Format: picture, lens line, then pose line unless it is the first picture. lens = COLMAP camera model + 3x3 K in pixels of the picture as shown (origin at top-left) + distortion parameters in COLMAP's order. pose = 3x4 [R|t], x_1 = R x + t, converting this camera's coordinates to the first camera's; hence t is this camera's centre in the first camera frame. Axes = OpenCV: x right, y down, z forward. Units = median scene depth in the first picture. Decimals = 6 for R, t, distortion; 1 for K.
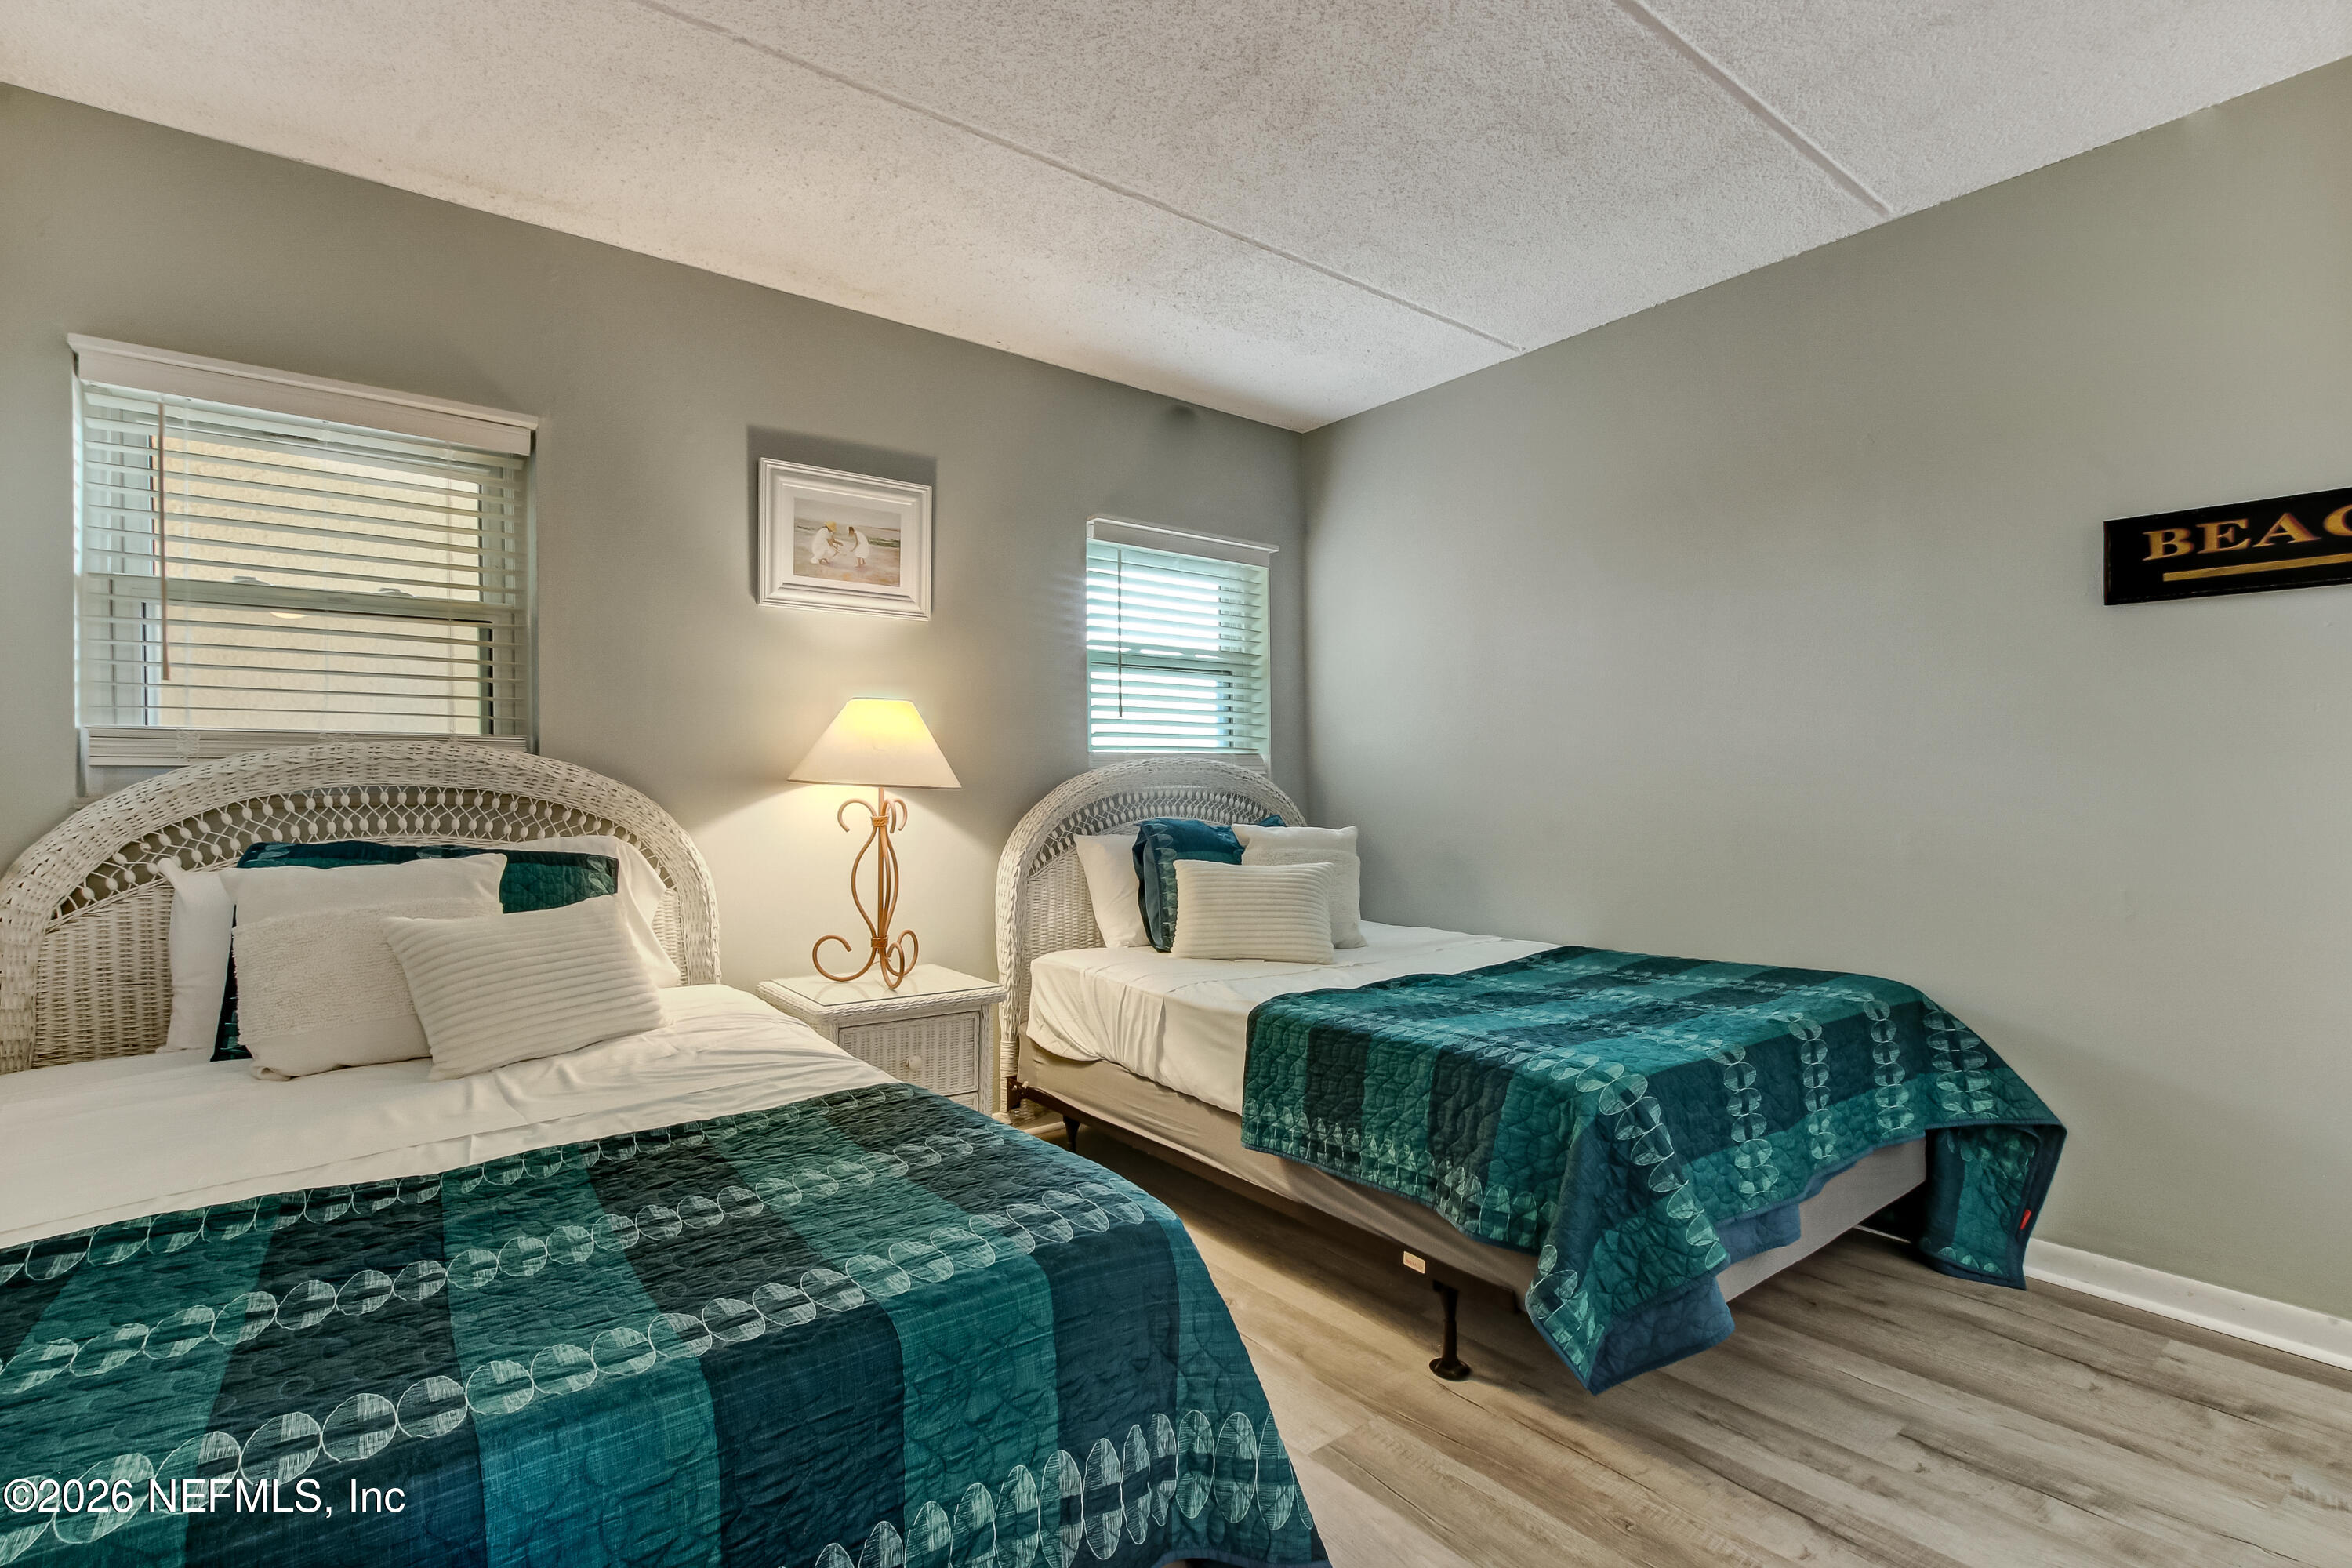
lens RADIAL K [[1104.8, 0, 1176.0], [0, 1104.8, 784.0], [0, 0, 1]] dist [-0.002005, 0.000229]
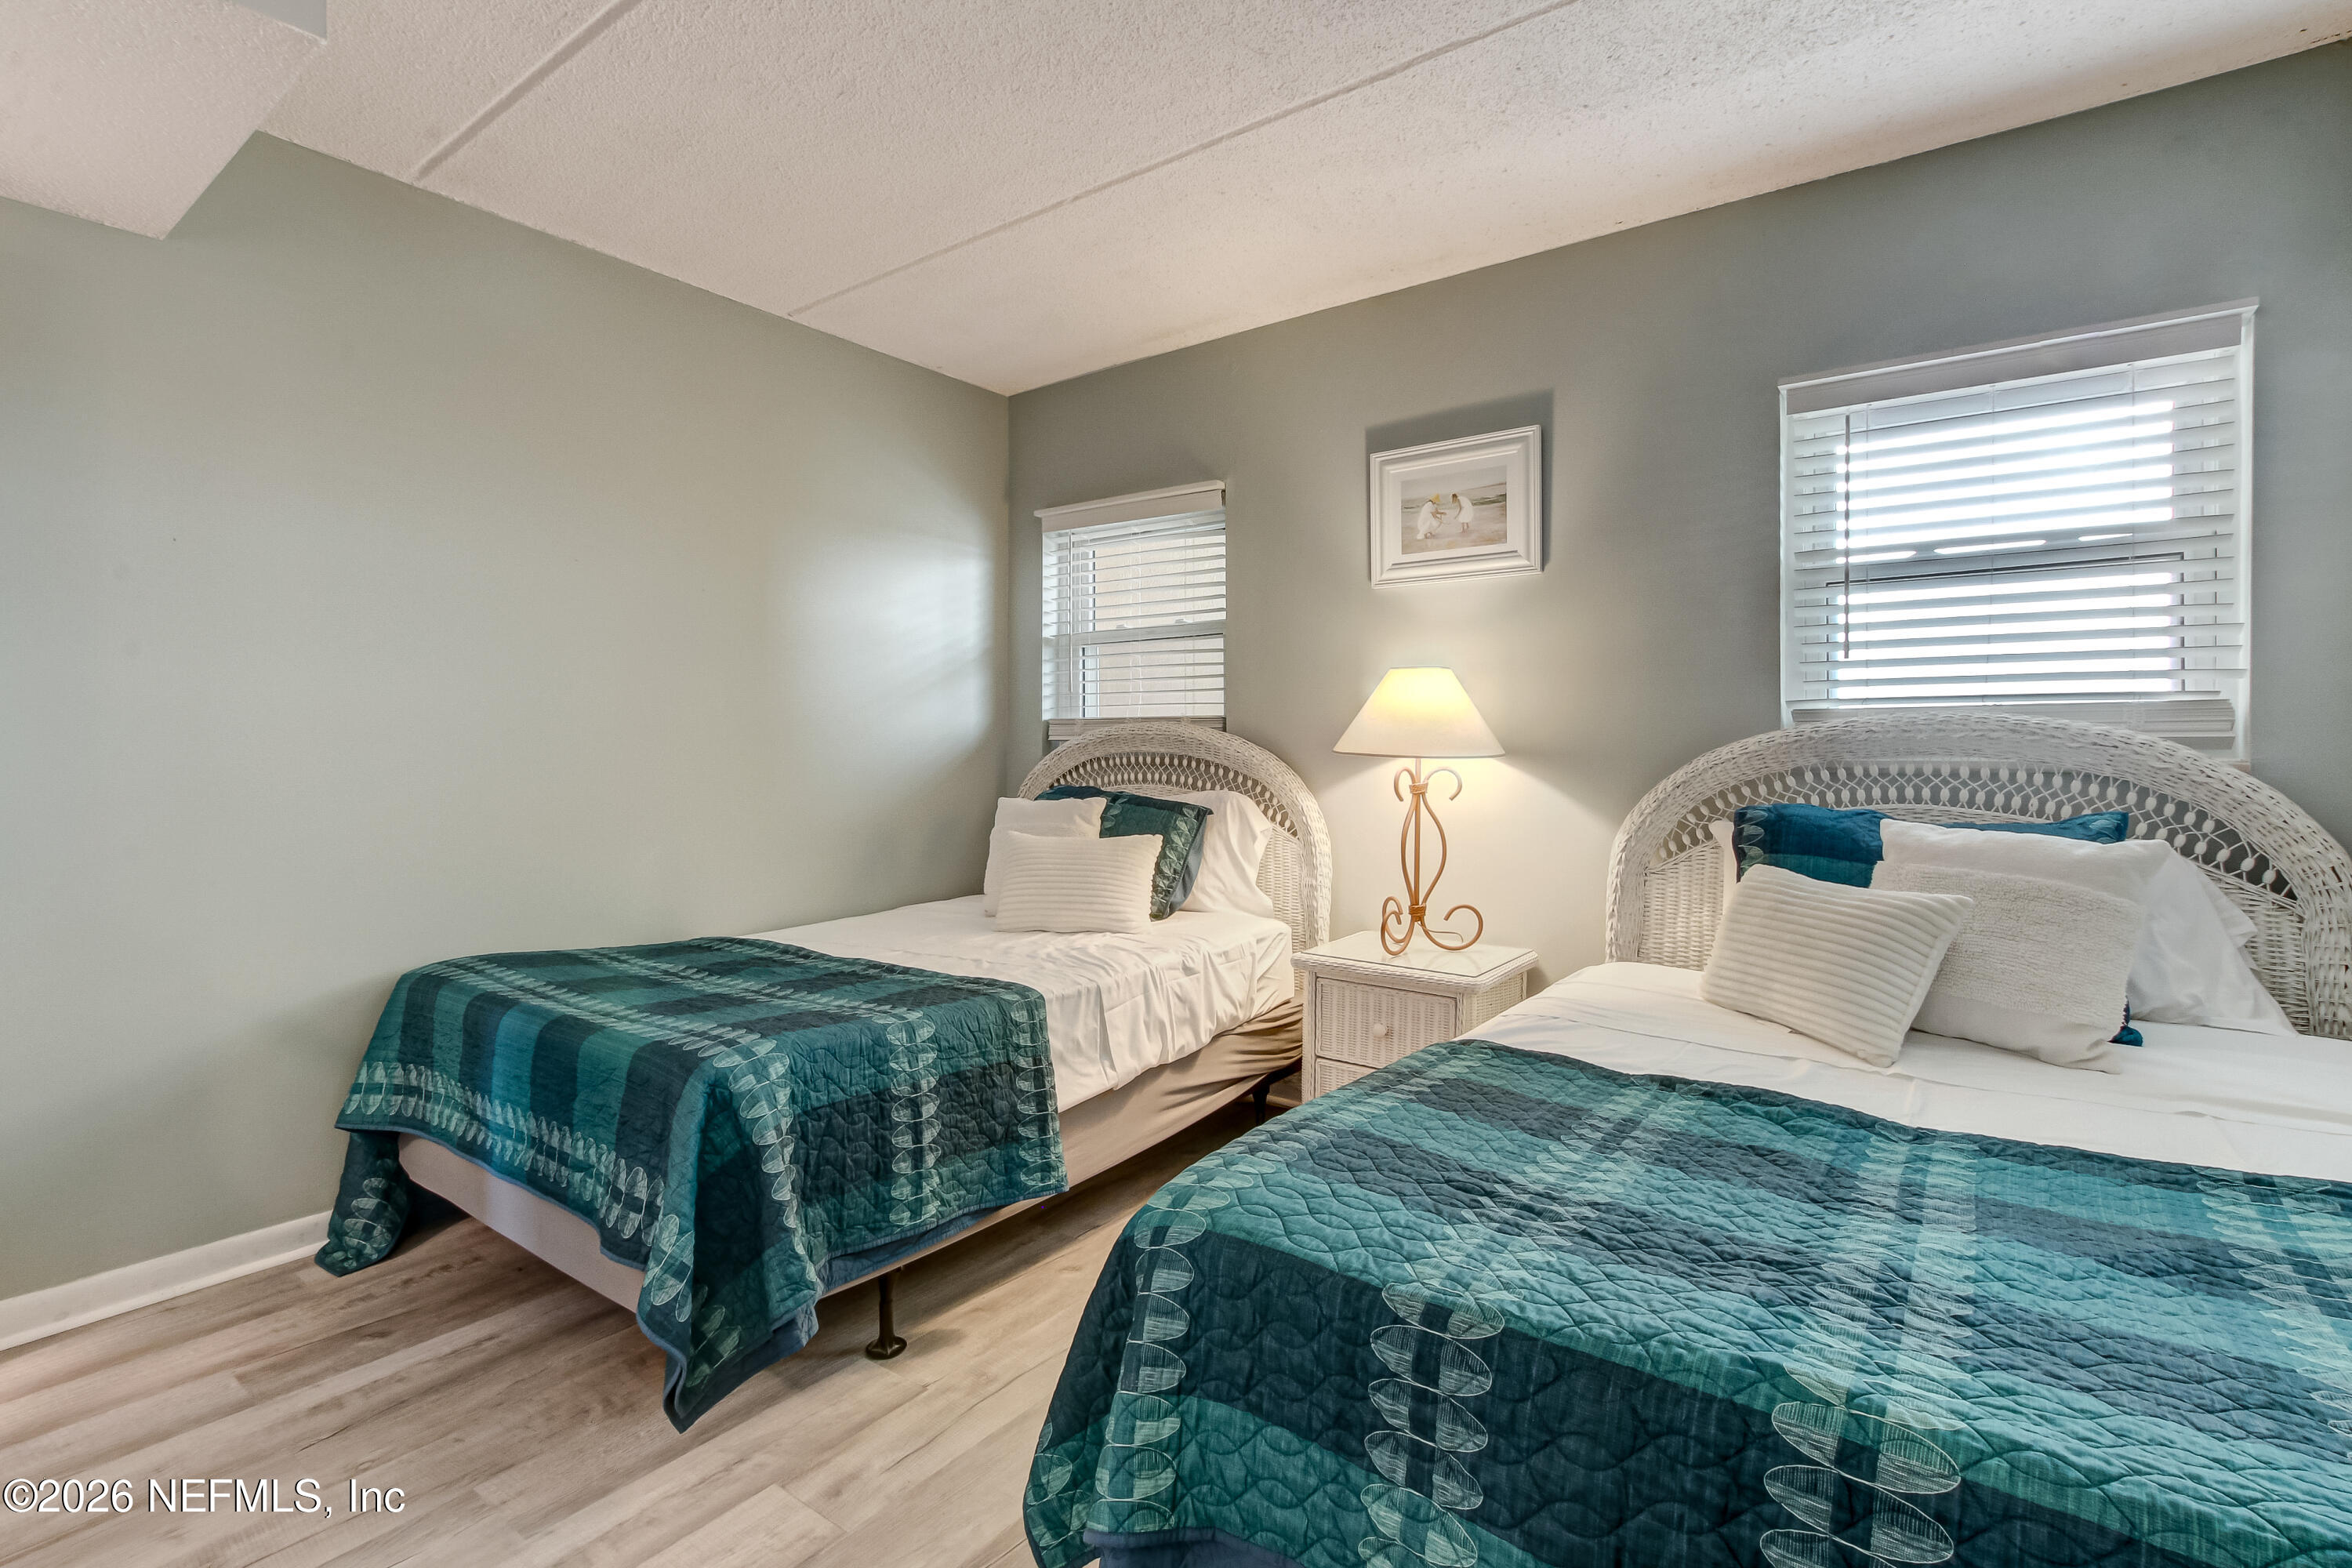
lens RADIAL K [[1105.2, 0, 1169.2], [0, 1105.2, 761.0], [0, 0, 1]] dist [-0.004420, 0.000225]
pose [[0.271867, 0.009001, -0.962293, 0.607289], [-0.005726, 0.999954, 0.007735, 0.001657], [0.962318, 0.003407, 0.271906, 0.492488]]
